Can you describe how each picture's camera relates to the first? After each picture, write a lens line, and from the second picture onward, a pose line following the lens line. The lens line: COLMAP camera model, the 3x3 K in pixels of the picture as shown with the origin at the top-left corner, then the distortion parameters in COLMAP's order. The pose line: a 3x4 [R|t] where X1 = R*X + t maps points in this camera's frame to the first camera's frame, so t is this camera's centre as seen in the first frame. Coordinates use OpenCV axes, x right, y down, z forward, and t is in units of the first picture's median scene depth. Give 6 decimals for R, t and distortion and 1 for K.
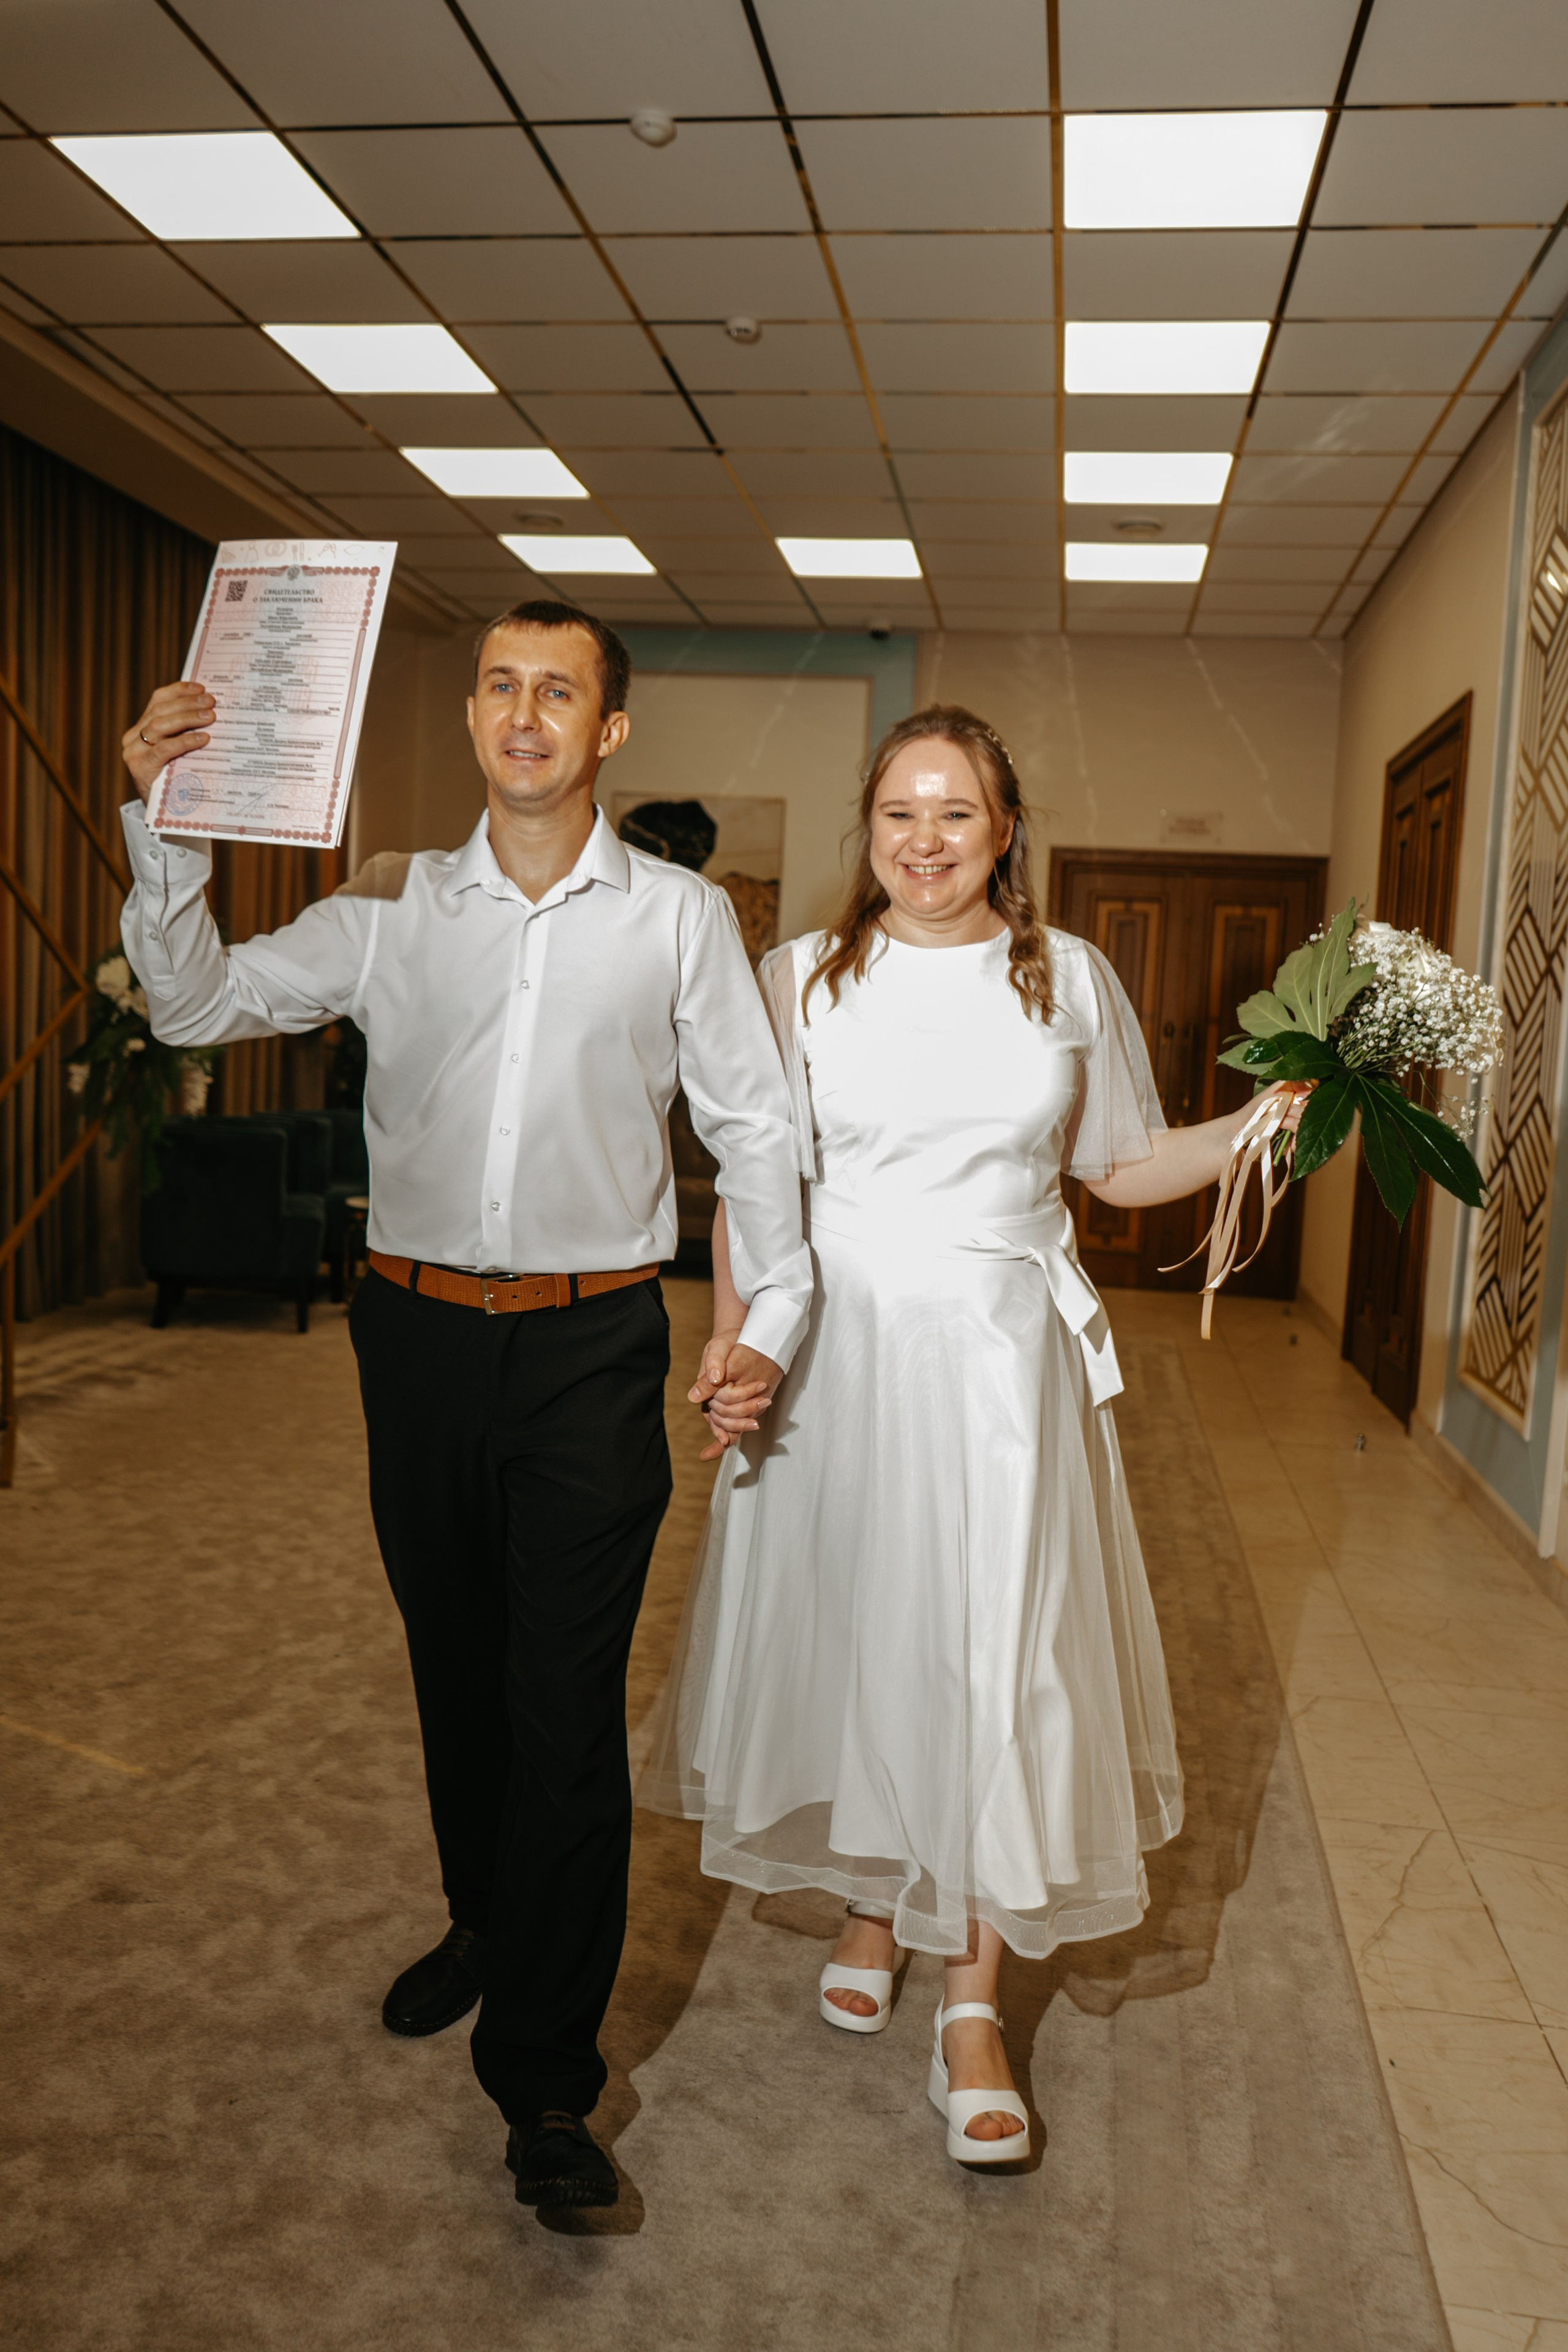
lens RADIAL K [[1880.4, 0, 778.3], [0, 1880.4, 1189.2], [0, 0, 1]] dist [-0.012359, 0.010360]
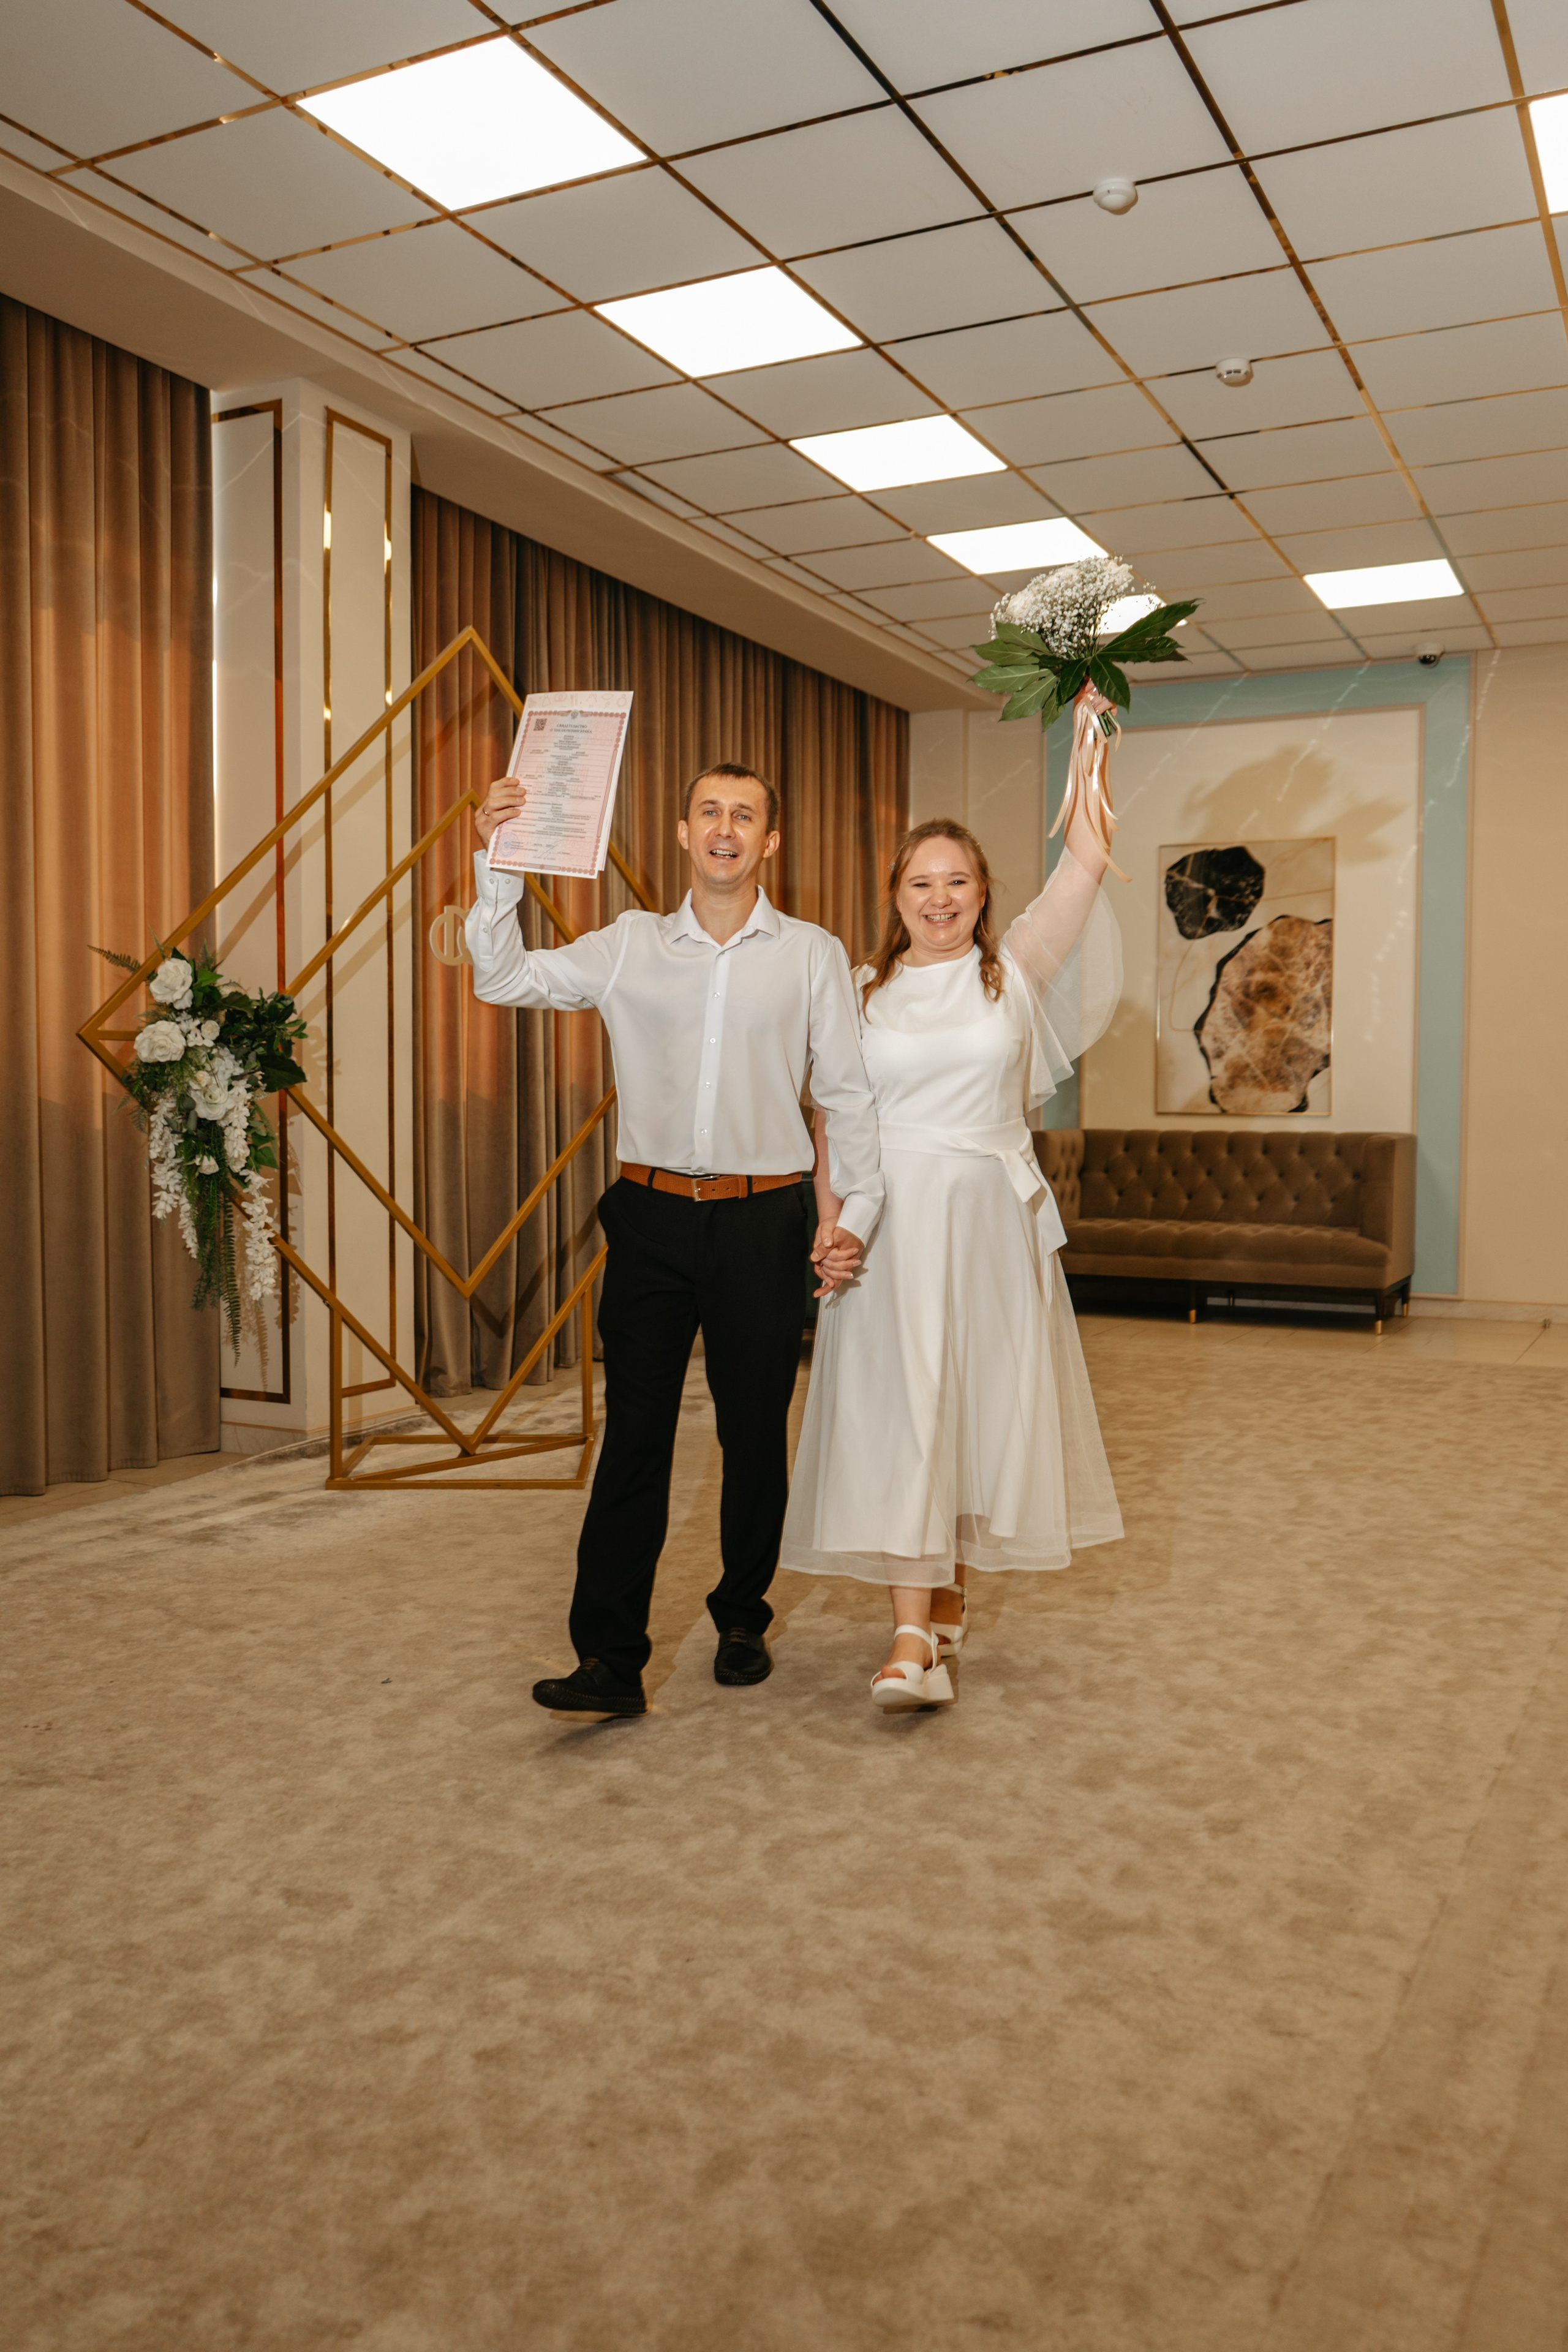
lens RADIAL K [[1880.4, 0, 781.3], [0, 1880.4, 1187.3], [0, 0, 1]] dist [-0.012359, 0.010360]
pose [[0.949765, -0.031878, -0.311337, 0.097781], [0.018219, 0.998744, -0.046683, 0.056062], [0.312434, 0.038665, 0.949152, -0.058203]]
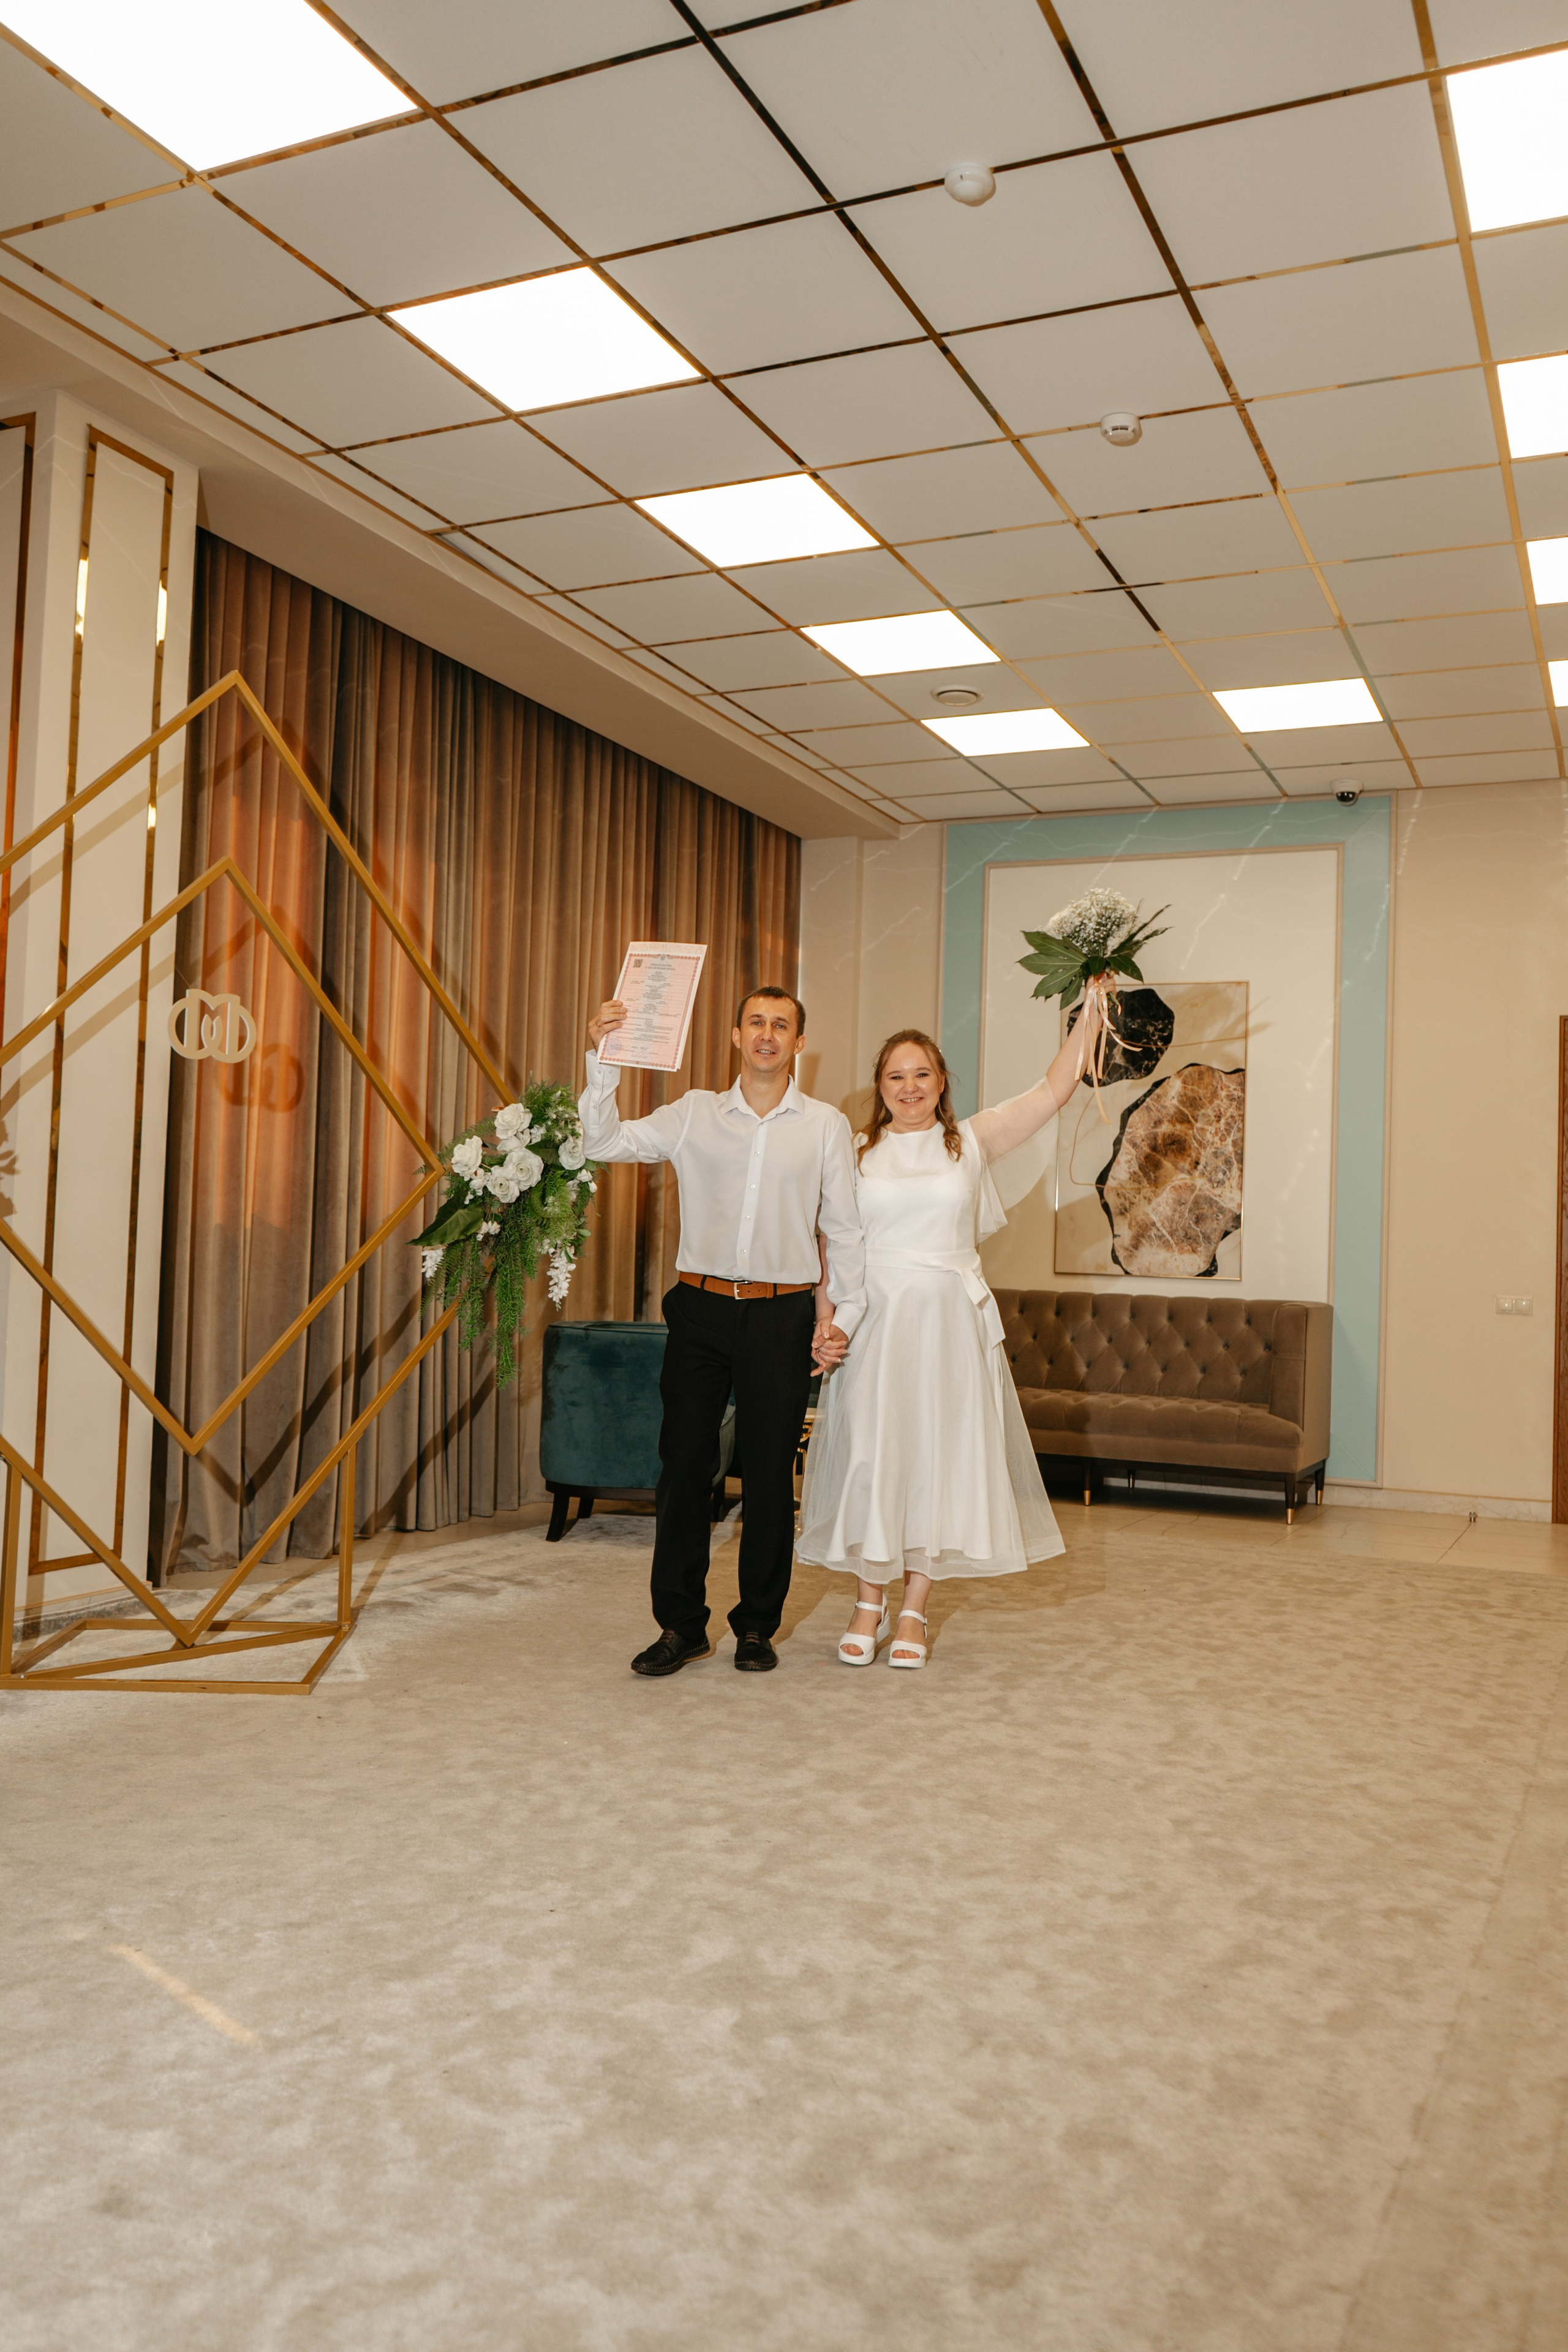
lens RADIAL K [[1880.4, 0, 777.0], [0, 1880.4, 1185.4], [0, 0, 1]] dist [-0.012359, 0.010360]
pose [[0.959703, -0.028640, -0.279552, 0.124650], [-0.009439, 0.990946, -0.133928, 0.054840], [0.280857, 0.131170, 0.950744, 0.261766]]
